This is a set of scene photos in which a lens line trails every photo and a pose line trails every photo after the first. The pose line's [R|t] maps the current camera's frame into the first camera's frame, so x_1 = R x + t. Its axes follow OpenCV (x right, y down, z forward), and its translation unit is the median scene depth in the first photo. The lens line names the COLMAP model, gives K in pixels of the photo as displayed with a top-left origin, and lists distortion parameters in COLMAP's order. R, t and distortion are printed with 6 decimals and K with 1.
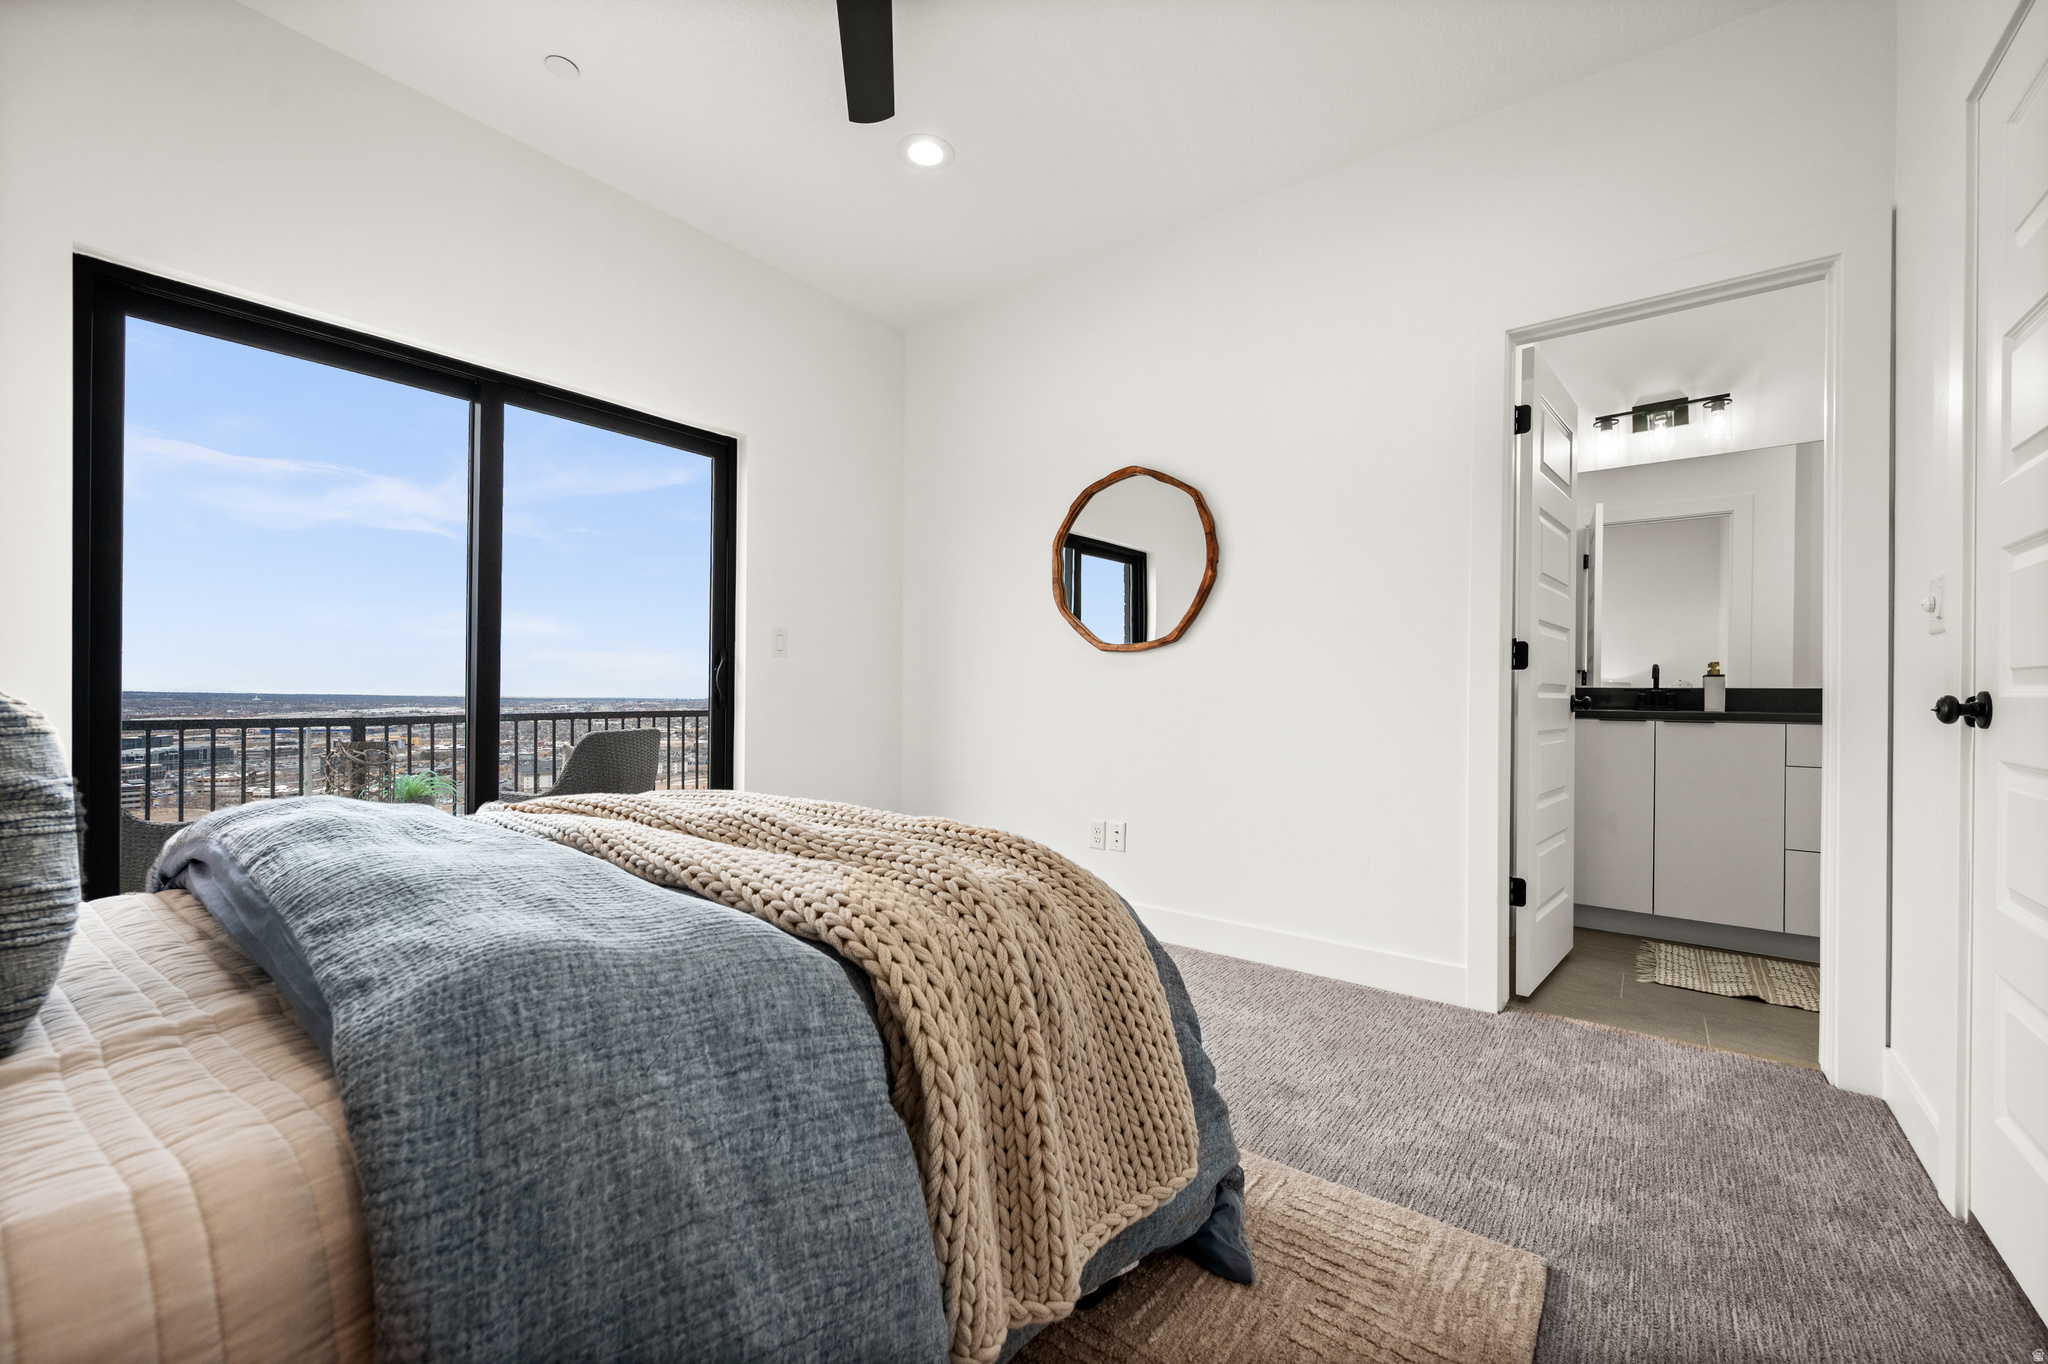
lens RADIAL K [[819.2, 0, 1027.1], [0, 819.2, 693.5], [0, 0, 1]] dist [-0.001744, -0.000055]
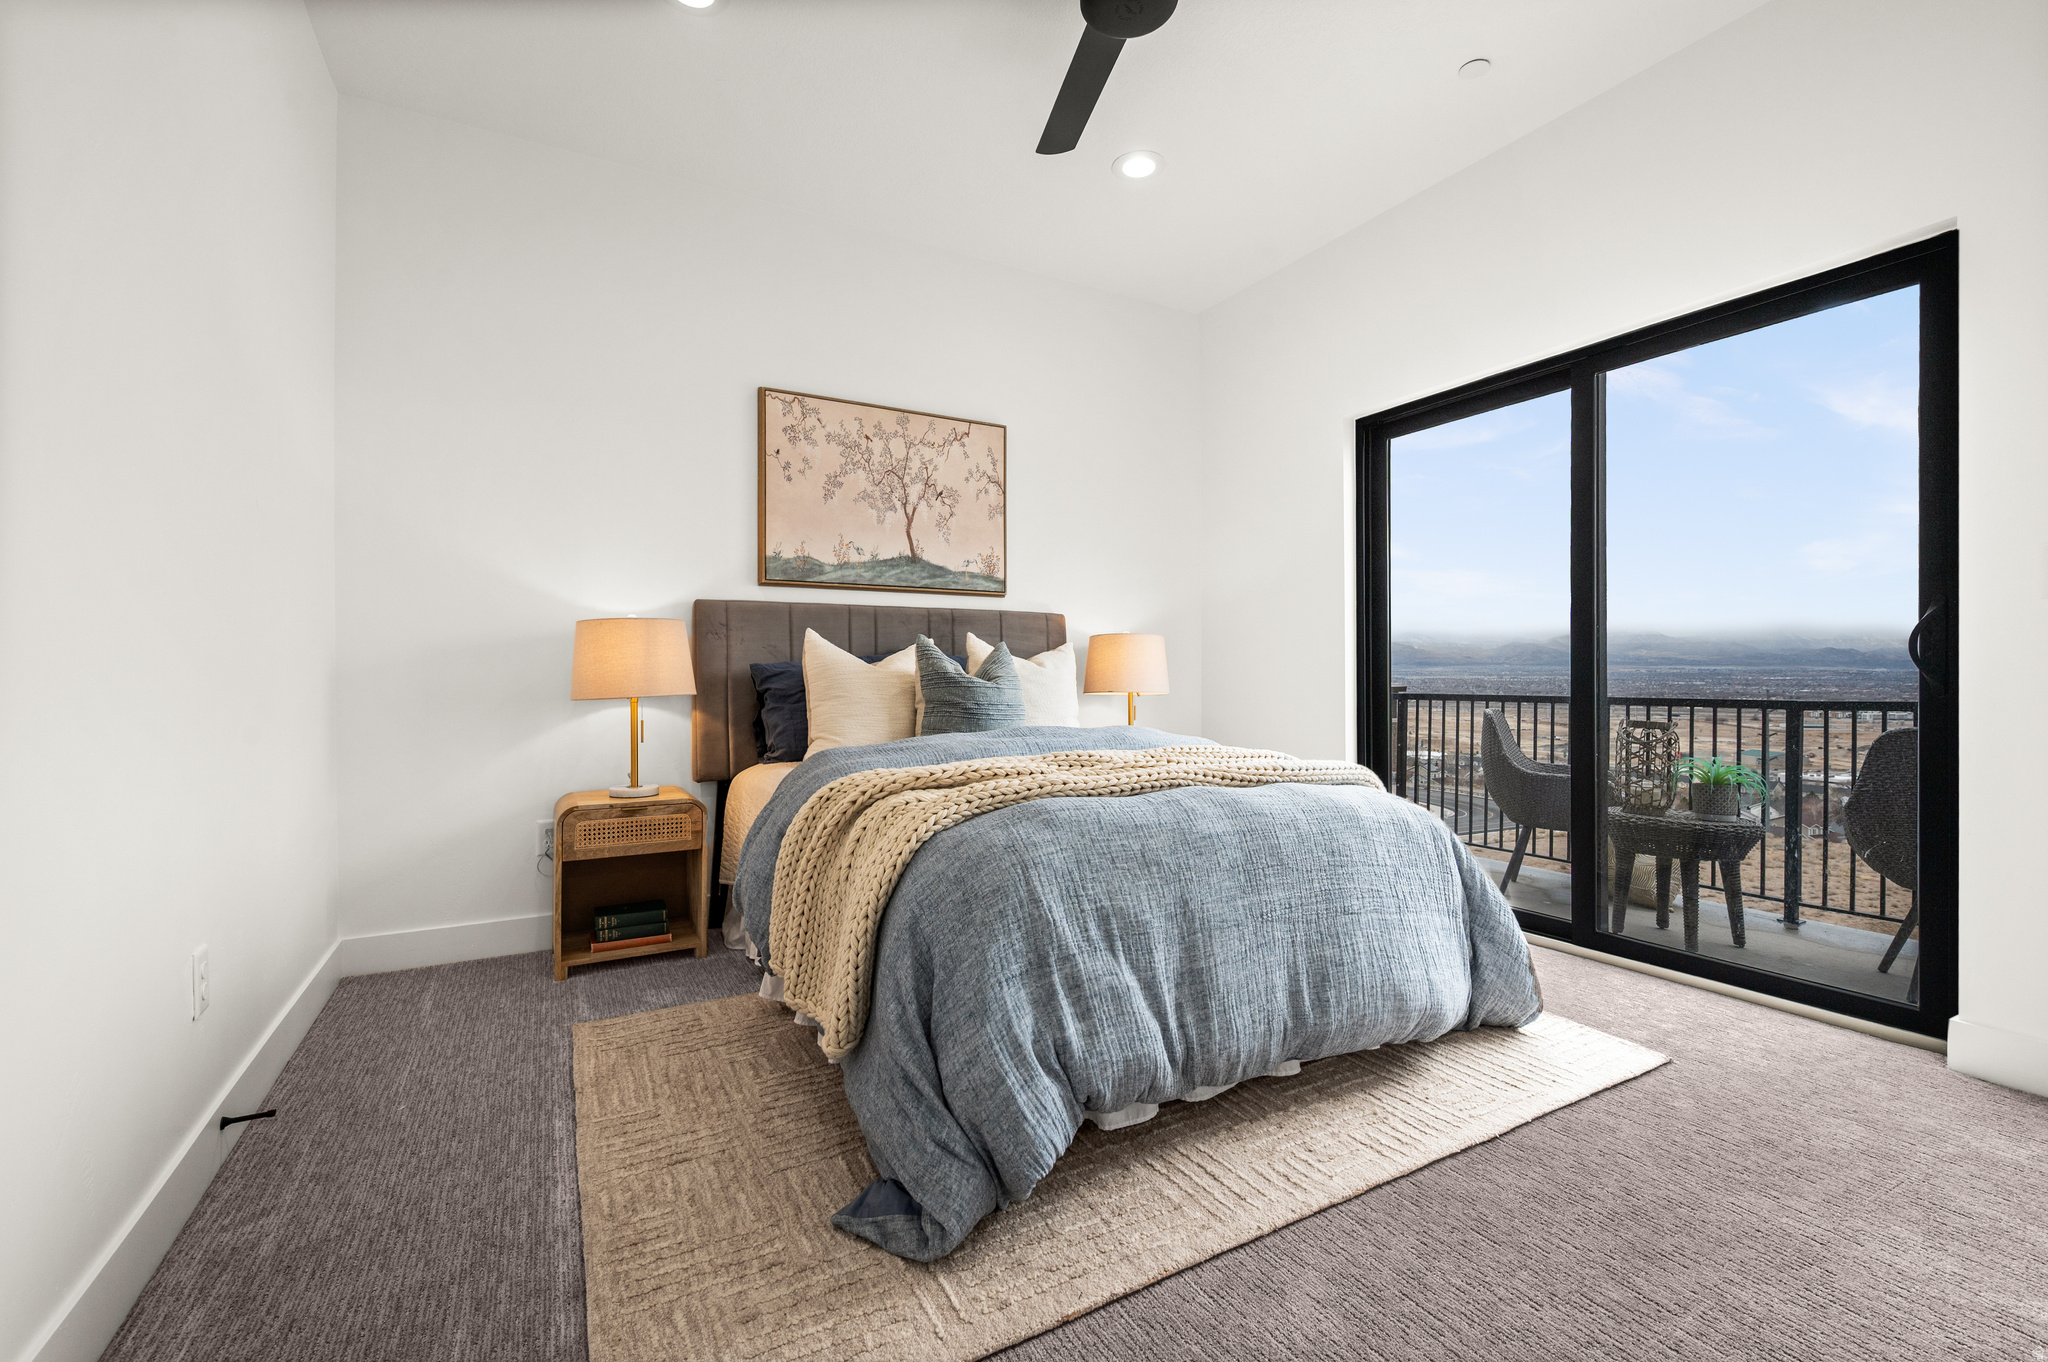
lens RADIAL K [[881.2, 0, 1026.2], [0, 881.2, 680.1], [0, 0, 1]] dist [0.000111, 0.000126]
pose [[-0.411734, 0.004884, -0.911291, 0.523243], [0.000091, 0.999986, 0.005318, -0.000167], [0.911304, 0.002107, -0.411729, 0.733319]]
